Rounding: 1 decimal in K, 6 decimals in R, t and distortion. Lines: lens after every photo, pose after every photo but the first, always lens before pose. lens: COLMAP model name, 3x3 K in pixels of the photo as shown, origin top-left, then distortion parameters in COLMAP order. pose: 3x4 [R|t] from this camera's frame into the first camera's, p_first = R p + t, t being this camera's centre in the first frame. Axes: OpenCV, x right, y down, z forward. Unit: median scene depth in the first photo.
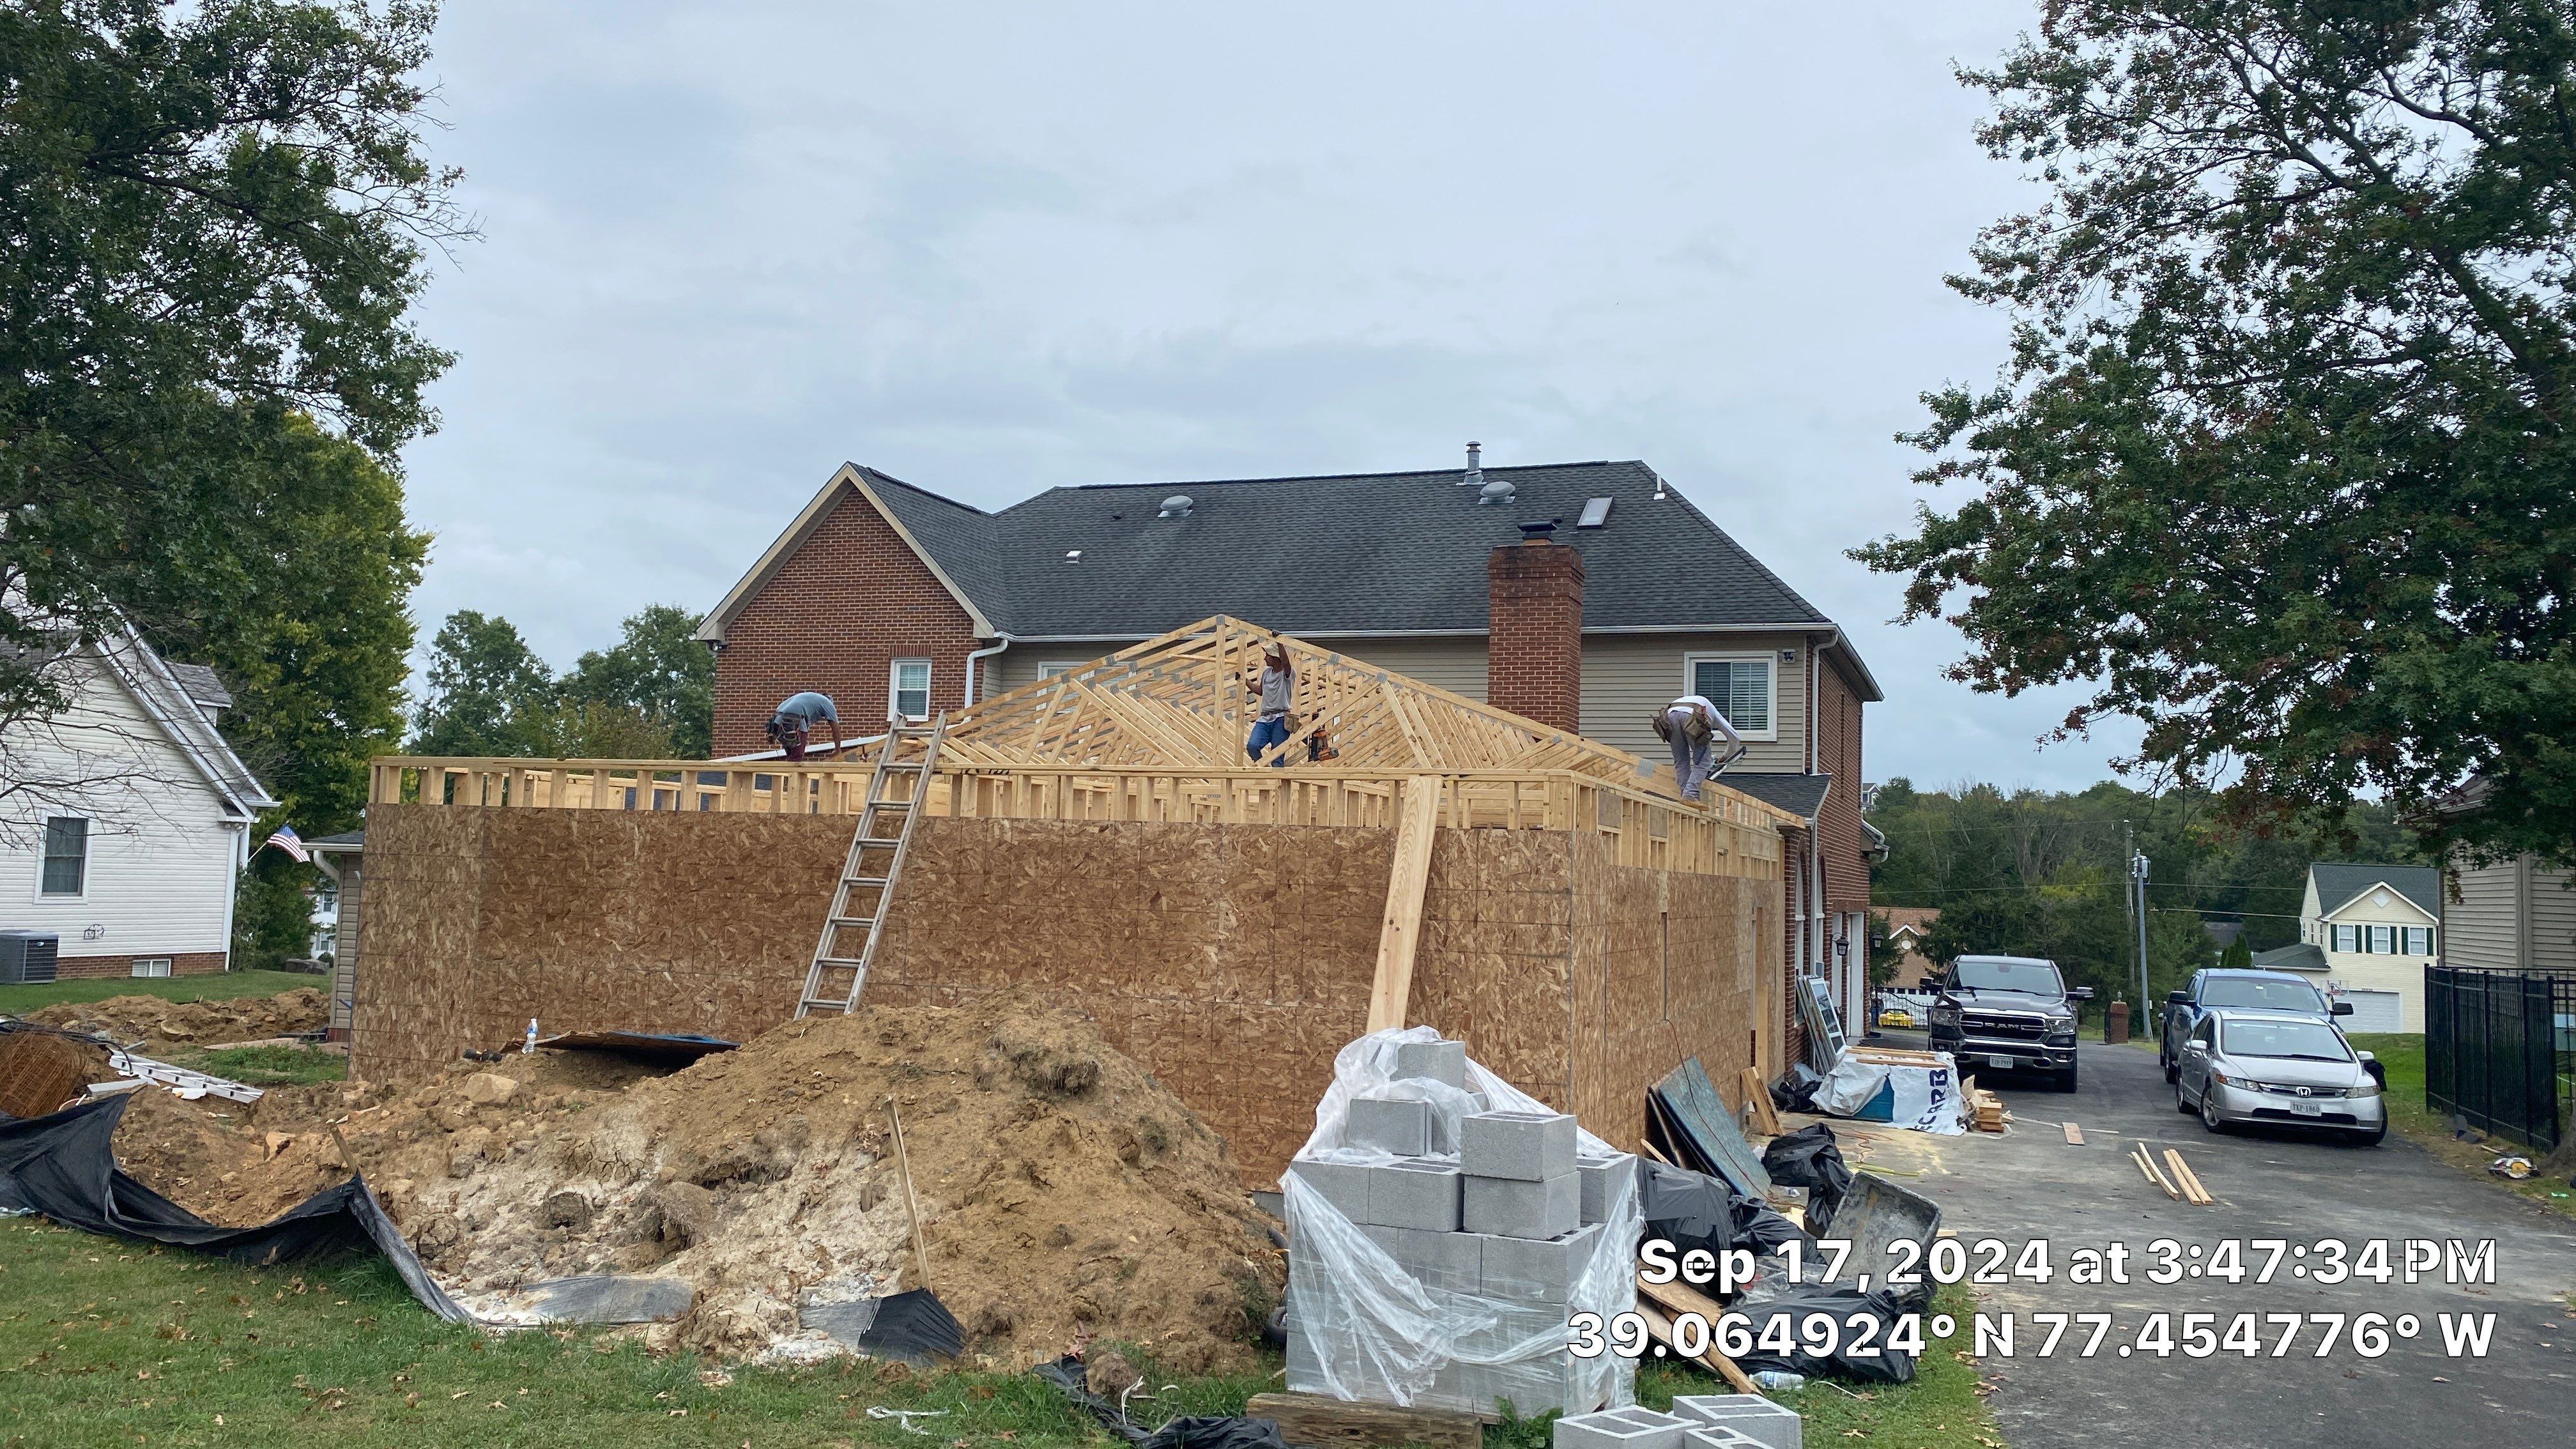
lens RADIAL K [[1968.8, 0, 1272.9], [0, 1968.8, 645.5], [0, 0, 1]] dist [-0.002018, 0.007545]
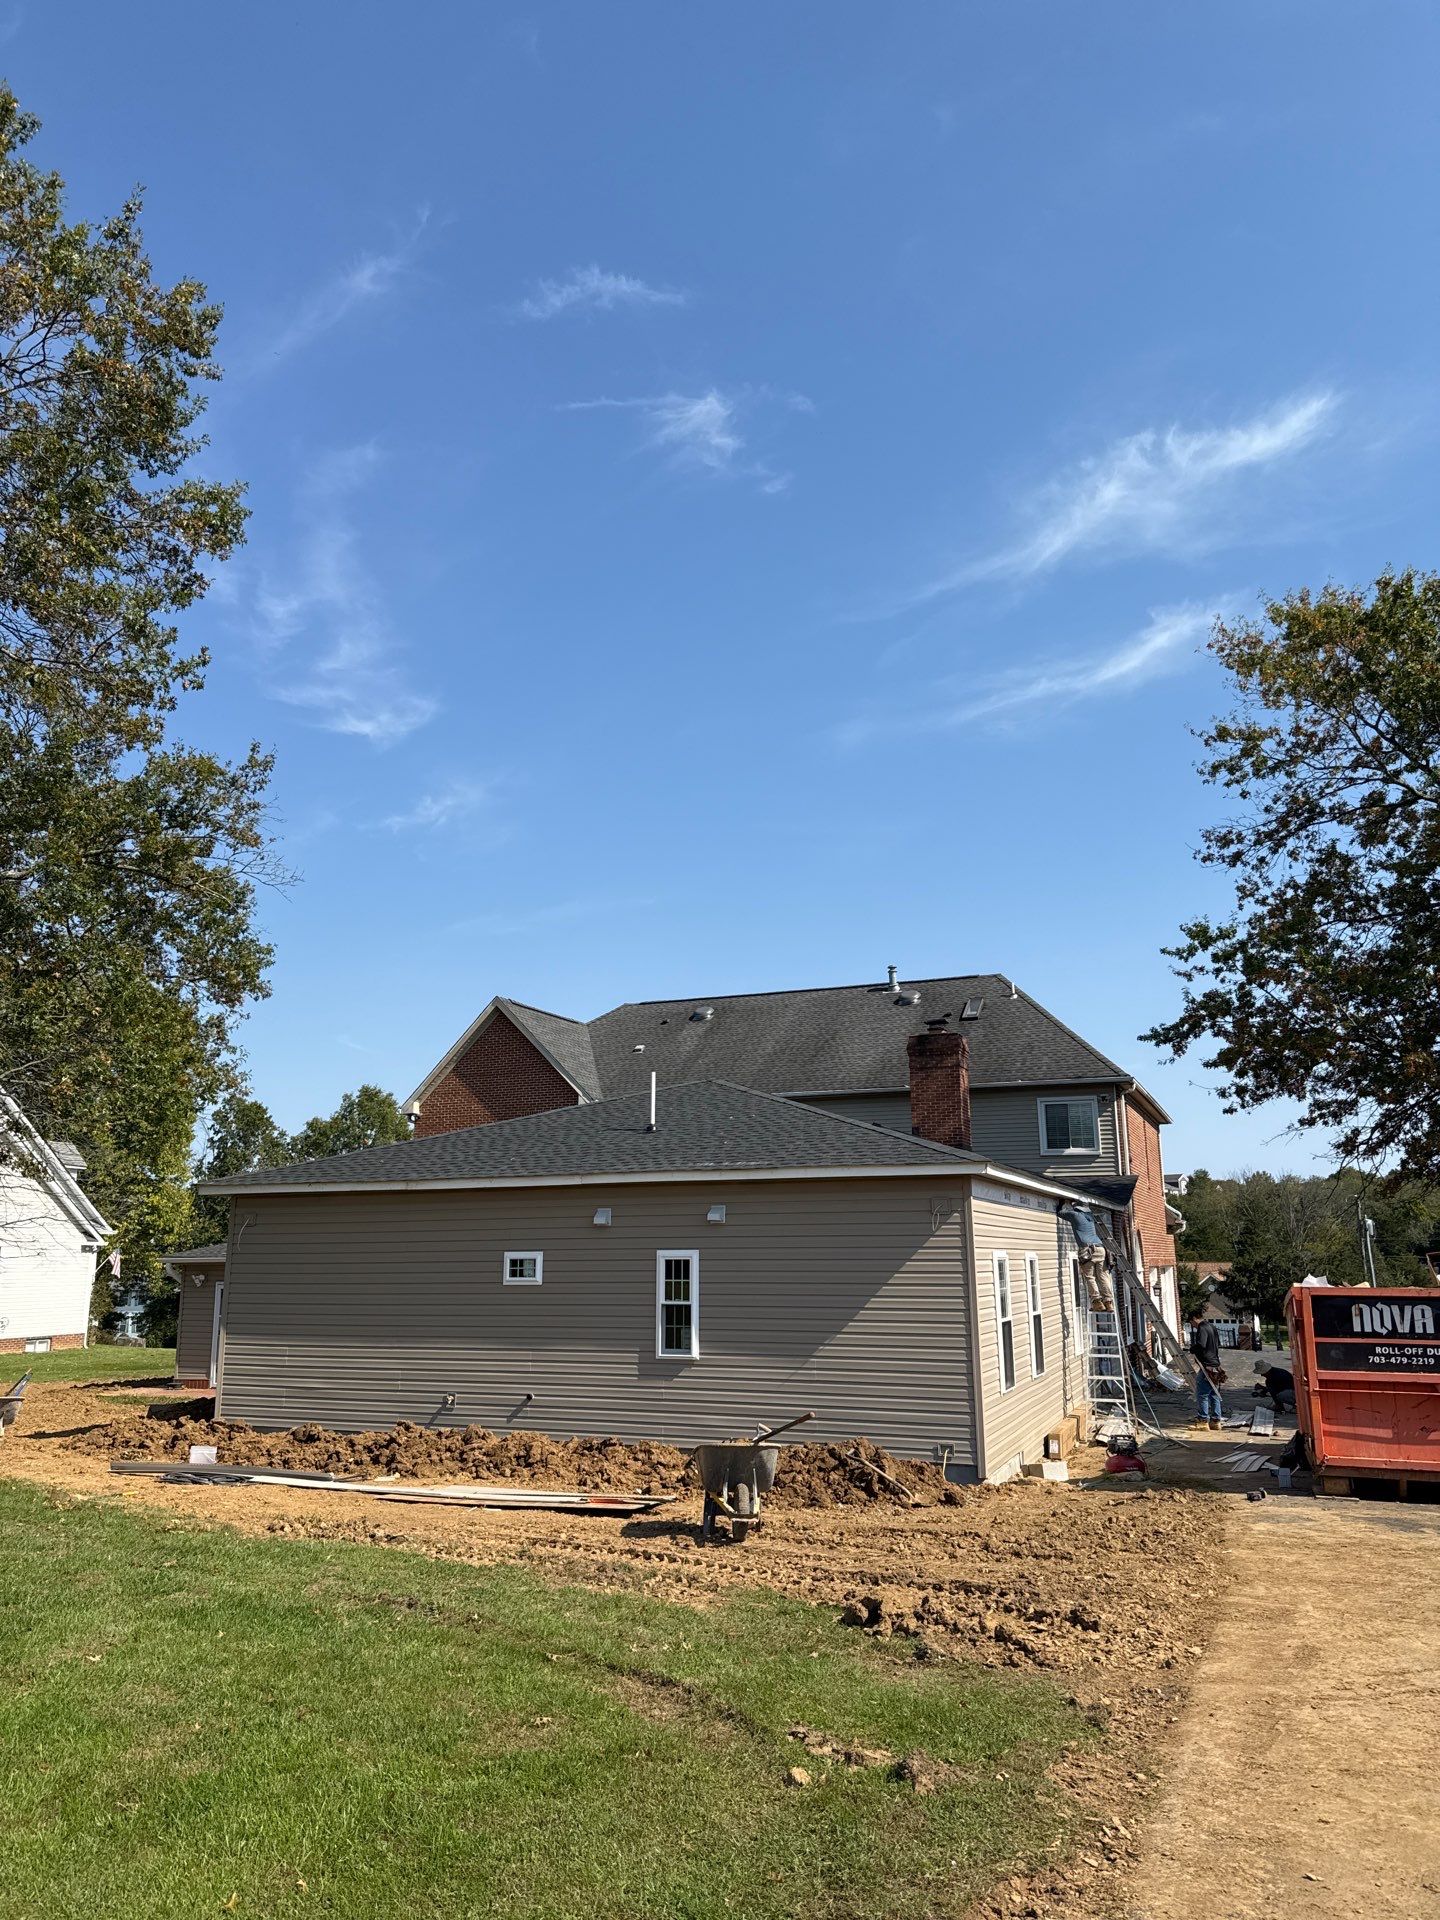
lens RADIAL K [[1348.7, 0, 728.3], [0, 1348.7, 956.4], [0, 0, 1]] dist [0.046182, -0.008242]
pose [[0.998999, -0.040903, -0.018093, -0.010053], [0.038872, 0.994114, -0.101122, -0.008693], [0.022122, 0.100318, 0.994709, -0.080032]]
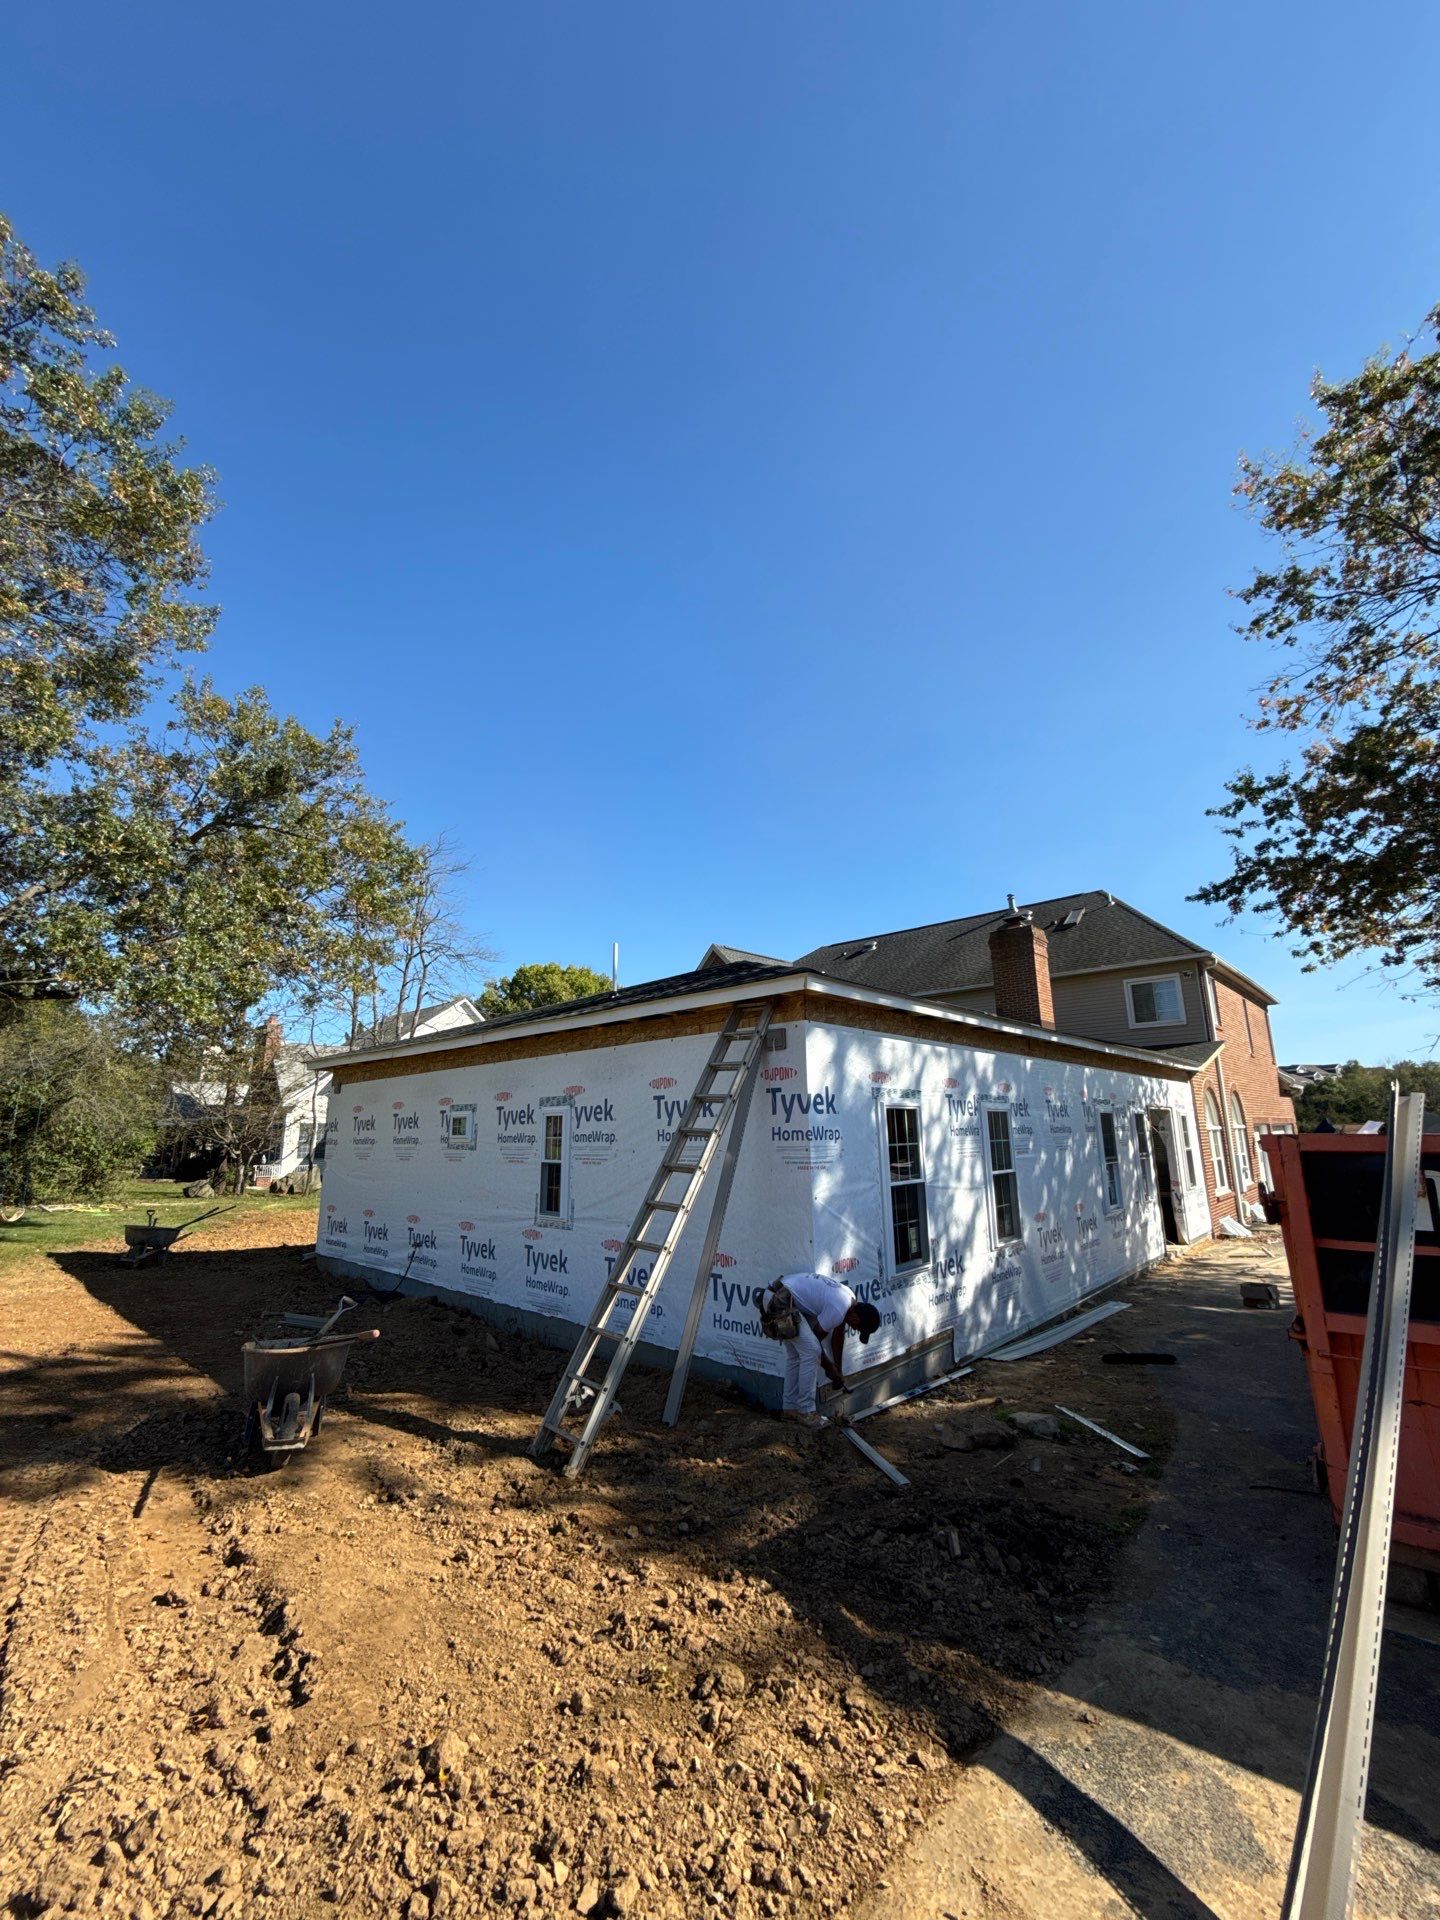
lens RADIAL K [[761.2, 0, 726.3], [0, 761.2, 949.7], [0, 0, 1]] dist [0.002222, 0.000092]
pose [[0.926971, -0.127751, -0.352709, 0.135290], [0.085600, 0.987455, -0.132686, 0.041275], [0.365235, 0.092804, 0.926278, 0.245895]]
